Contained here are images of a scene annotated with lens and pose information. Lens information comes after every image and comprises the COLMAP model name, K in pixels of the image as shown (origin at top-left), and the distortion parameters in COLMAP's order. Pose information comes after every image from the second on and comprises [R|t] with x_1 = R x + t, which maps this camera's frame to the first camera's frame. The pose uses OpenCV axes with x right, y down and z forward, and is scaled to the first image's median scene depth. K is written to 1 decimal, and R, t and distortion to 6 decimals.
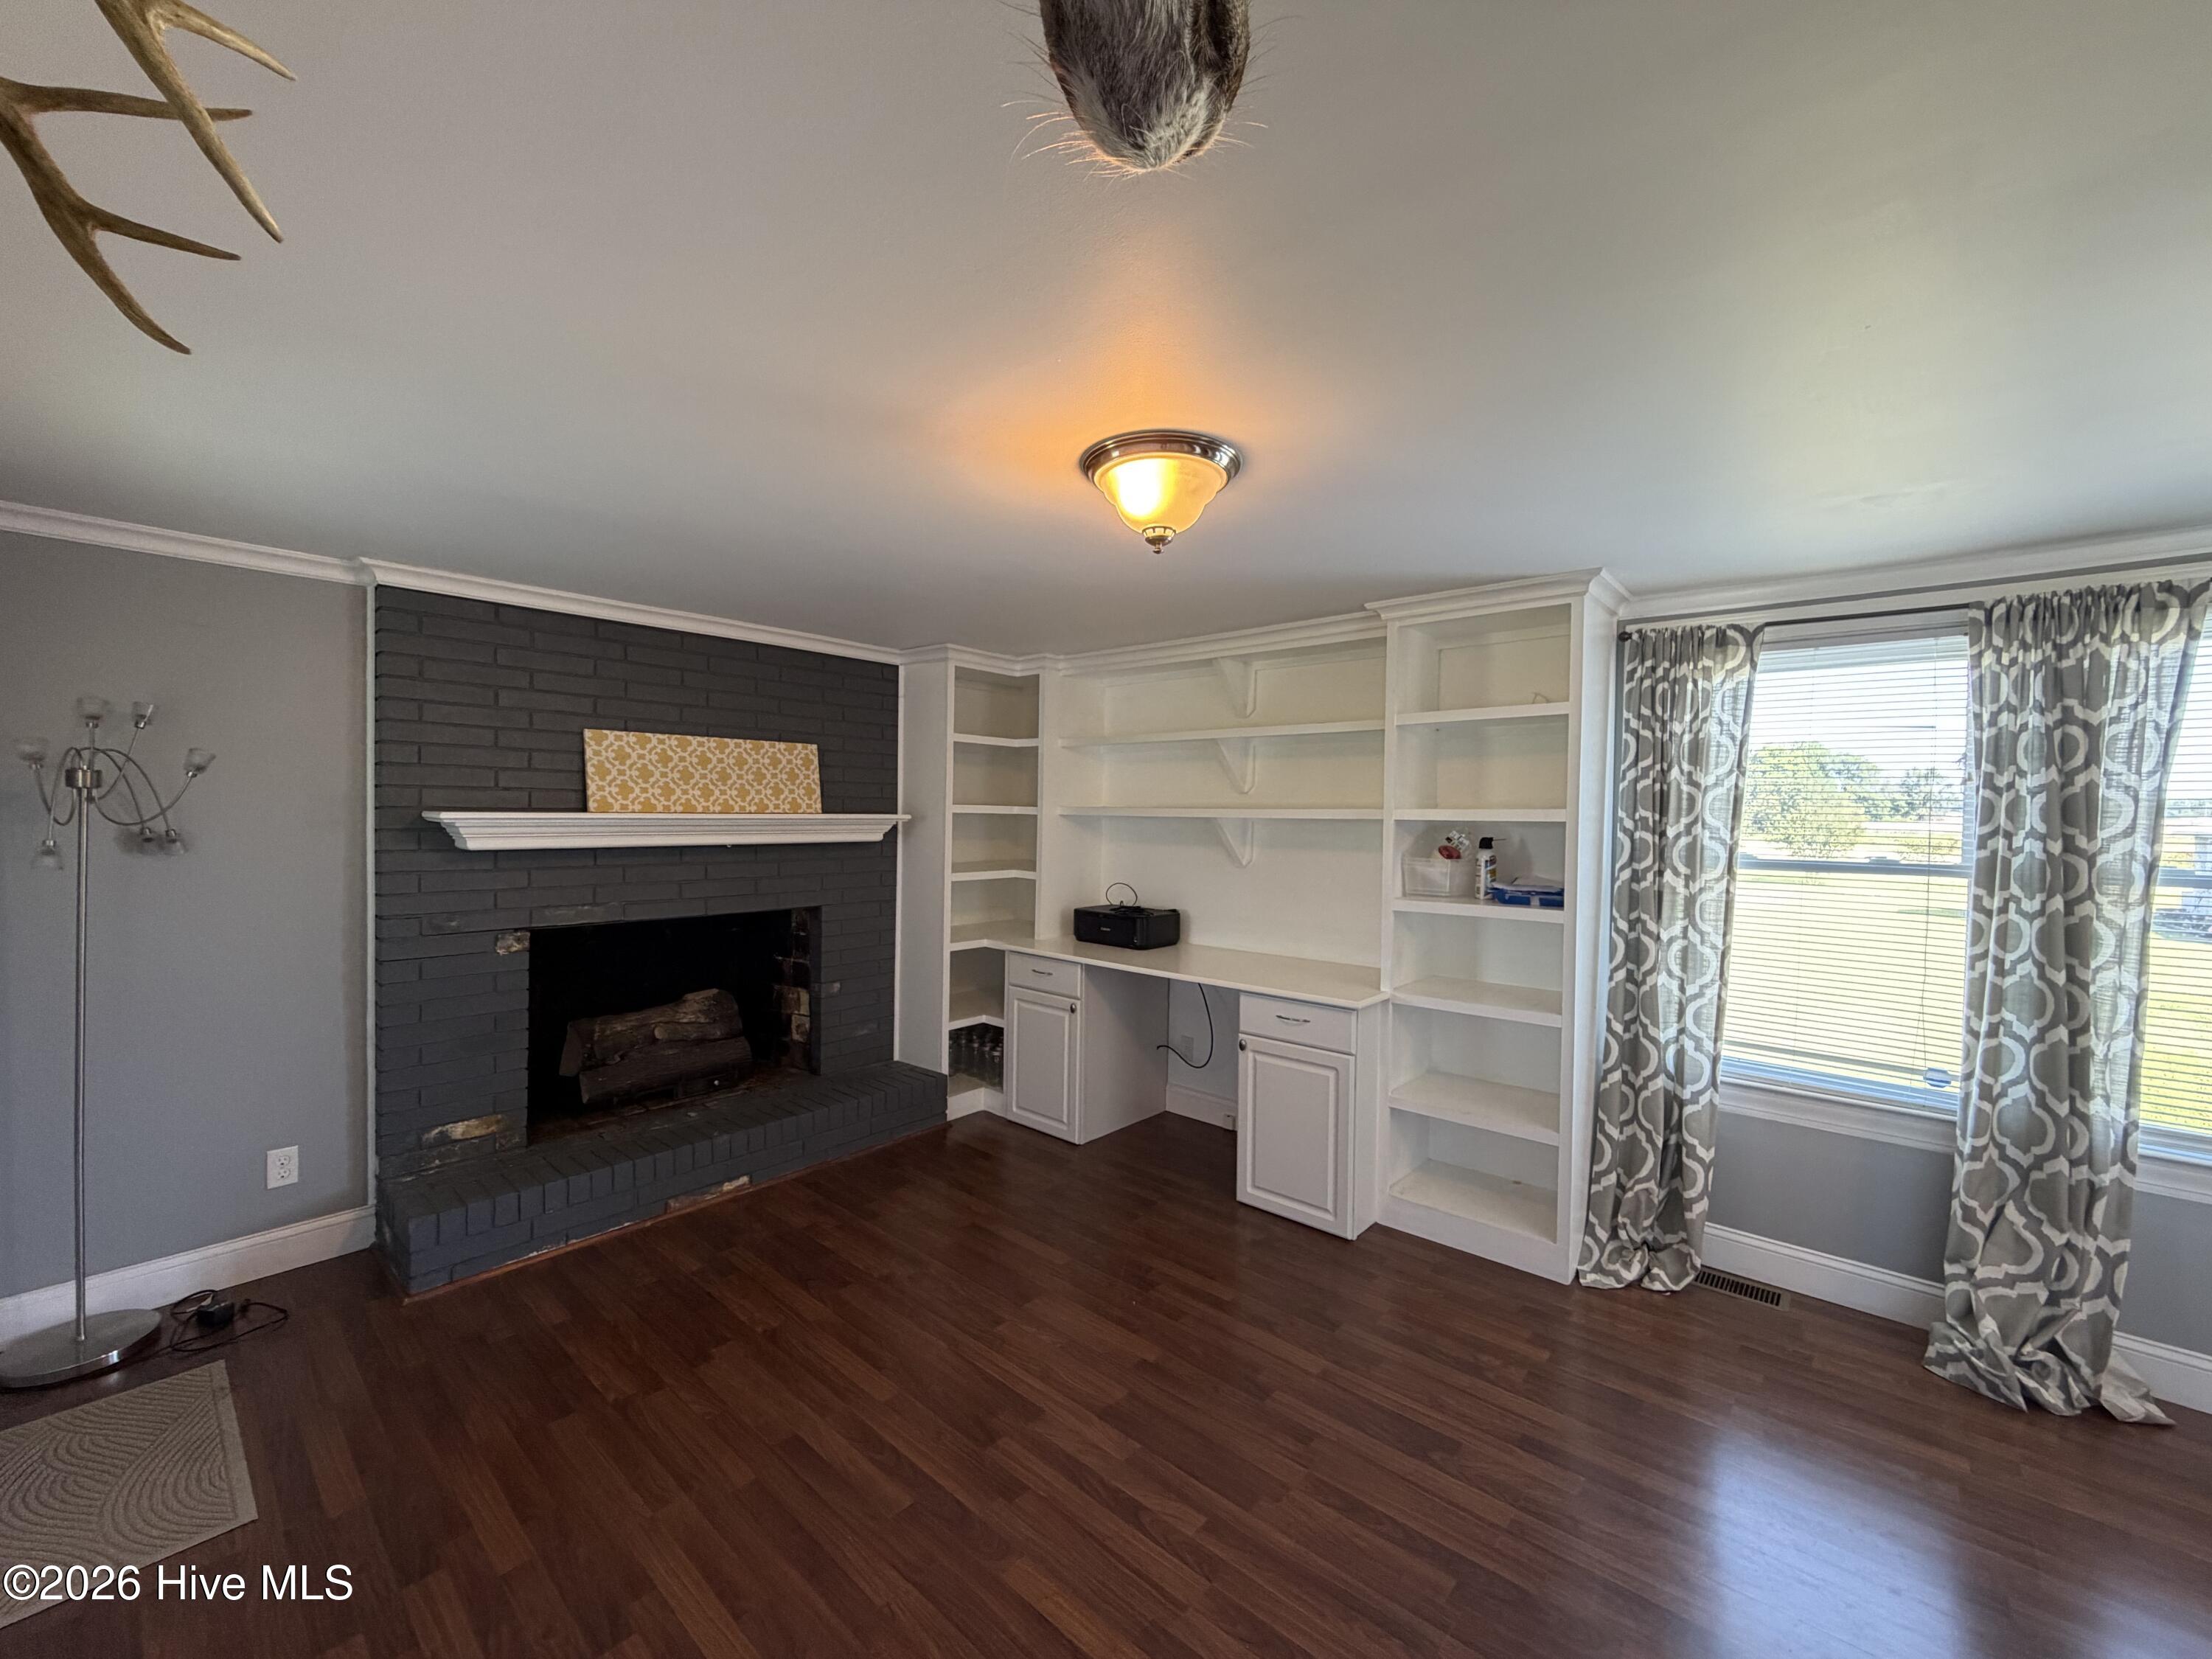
lens RADIAL K [[891.4, 0, 1100.6], [0, 891.4, 833.9], [0, 0, 1]] dist [0.004663, -0.000083]
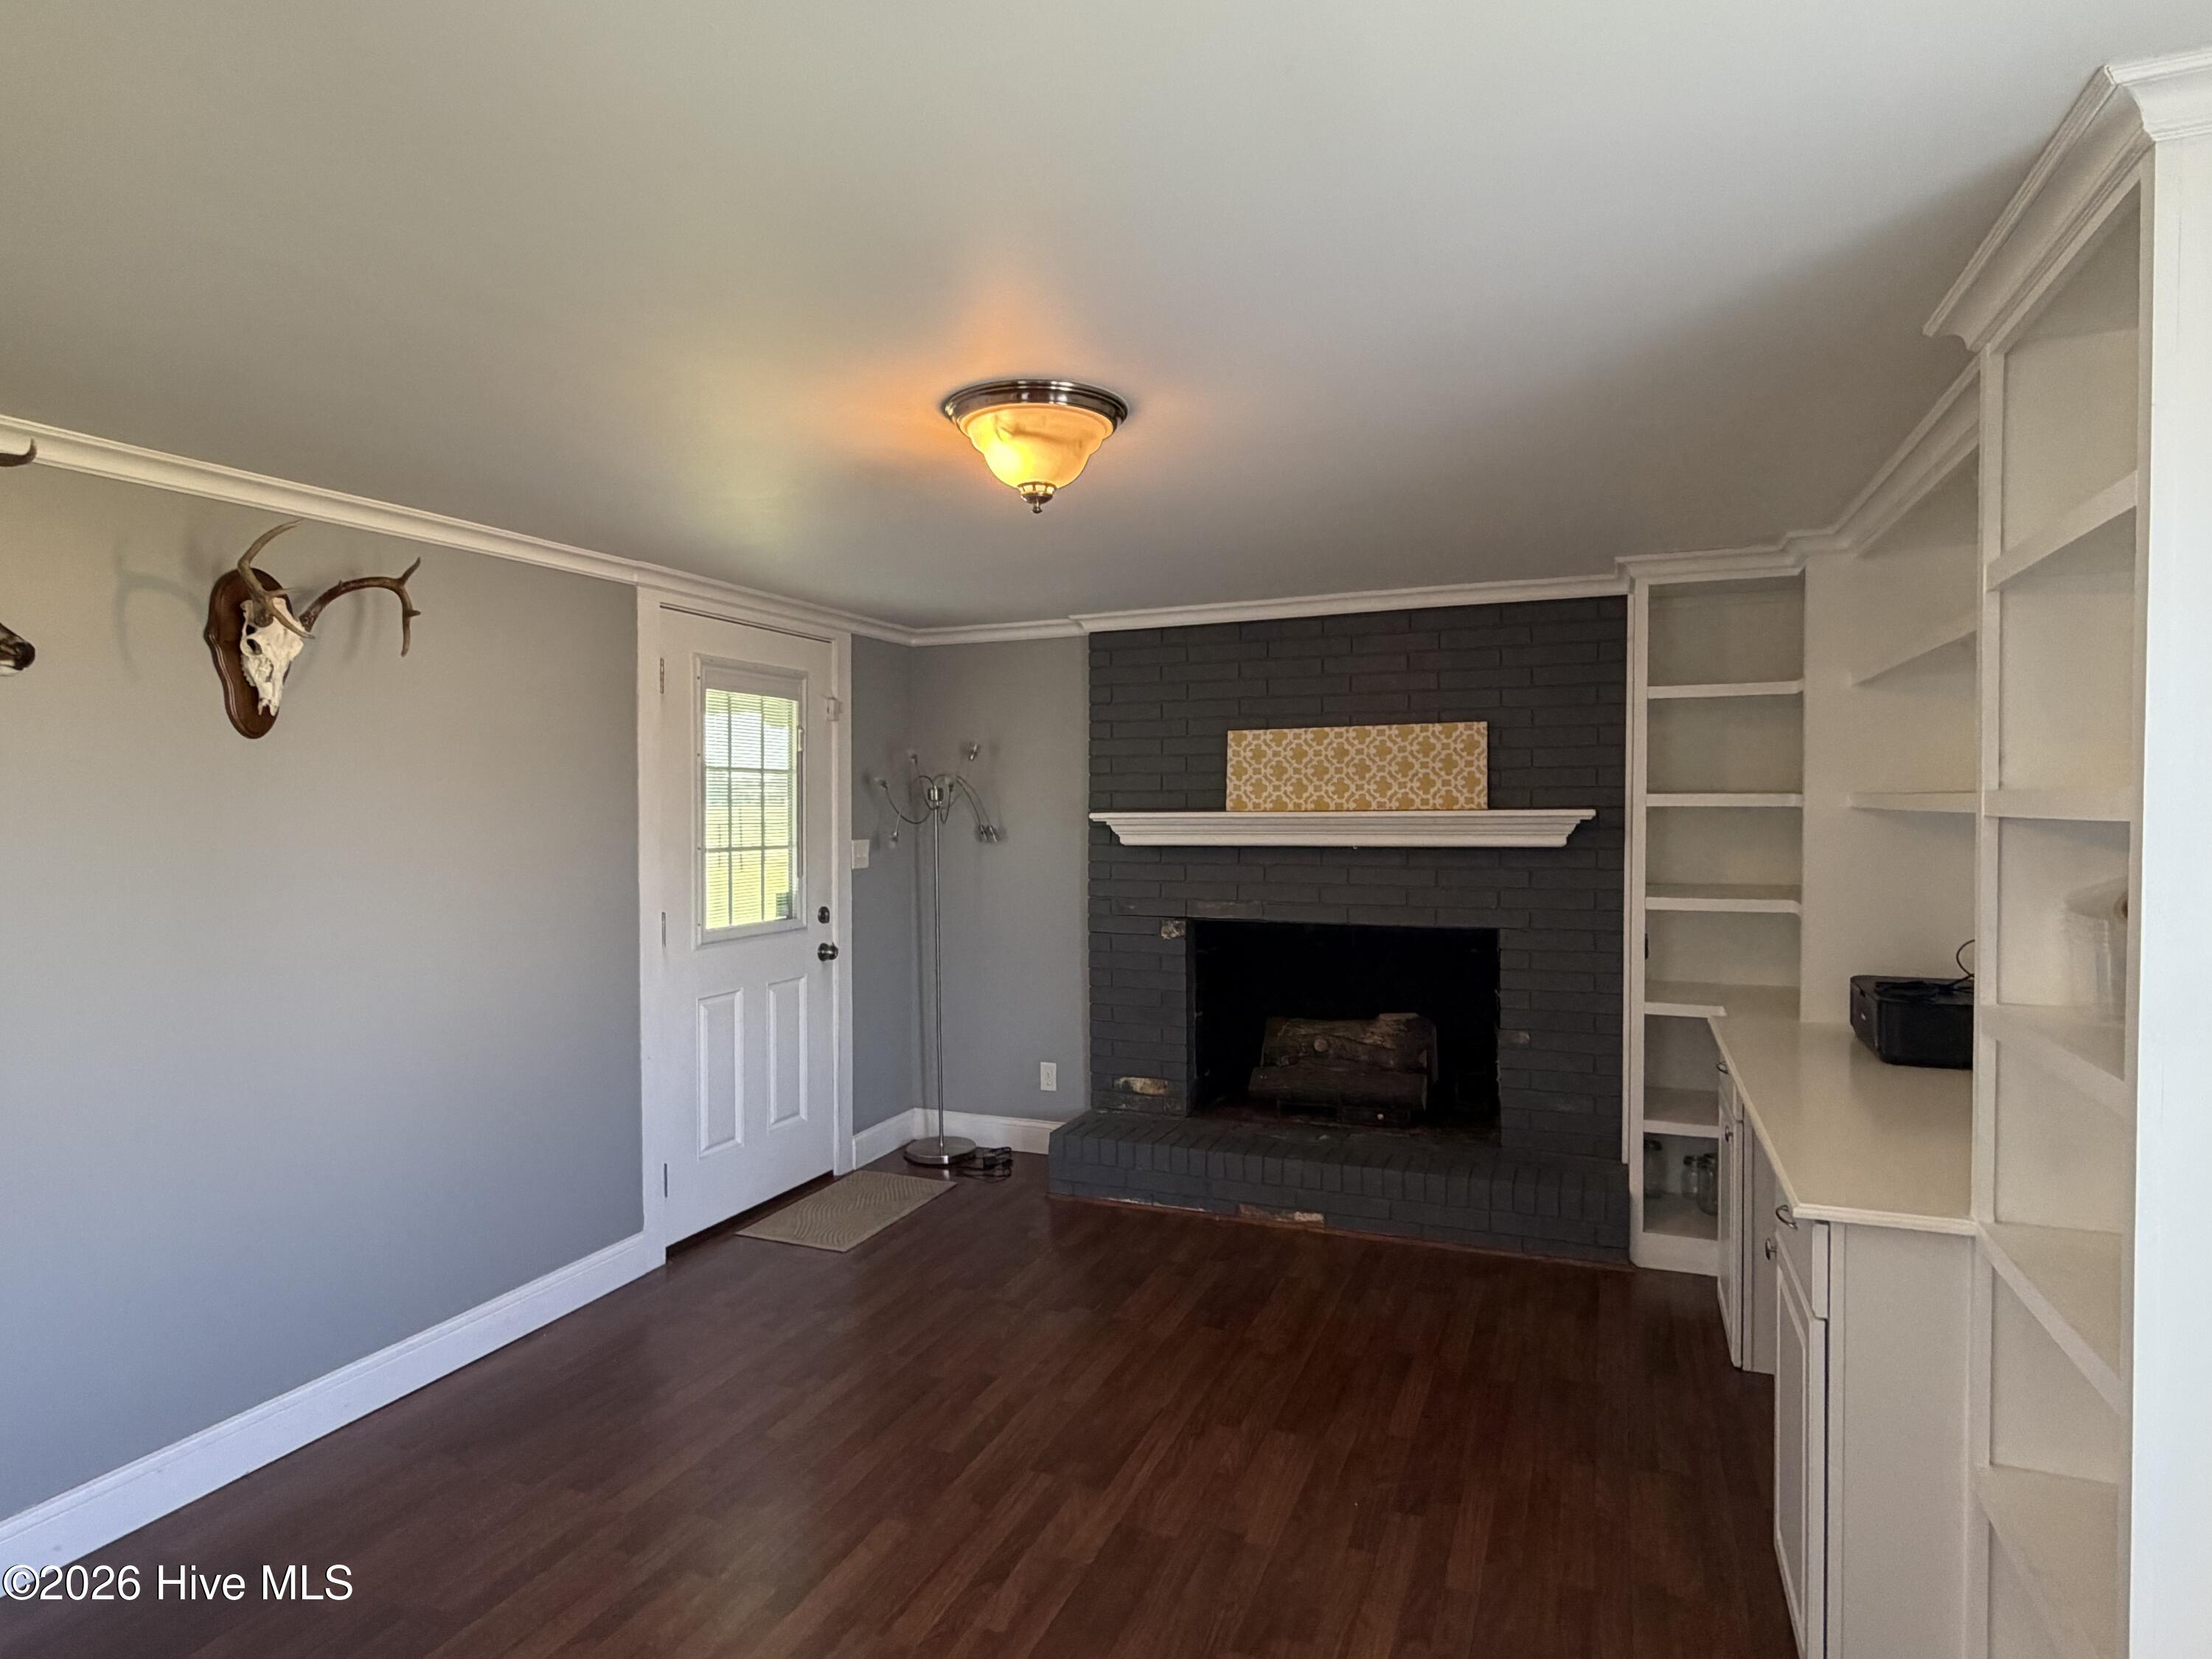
lens RADIAL K [[1232.9, 0, 1098.7], [0, 1232.9, 820.9], [0, 0, 1]] dist [-0.005721, -0.000913]
pose [[0.318606, 0.001745, -0.947886, 0.707657], [-0.009800, 0.999951, -0.001454, -0.009411], [0.947837, 0.009753, 0.318607, 0.388591]]
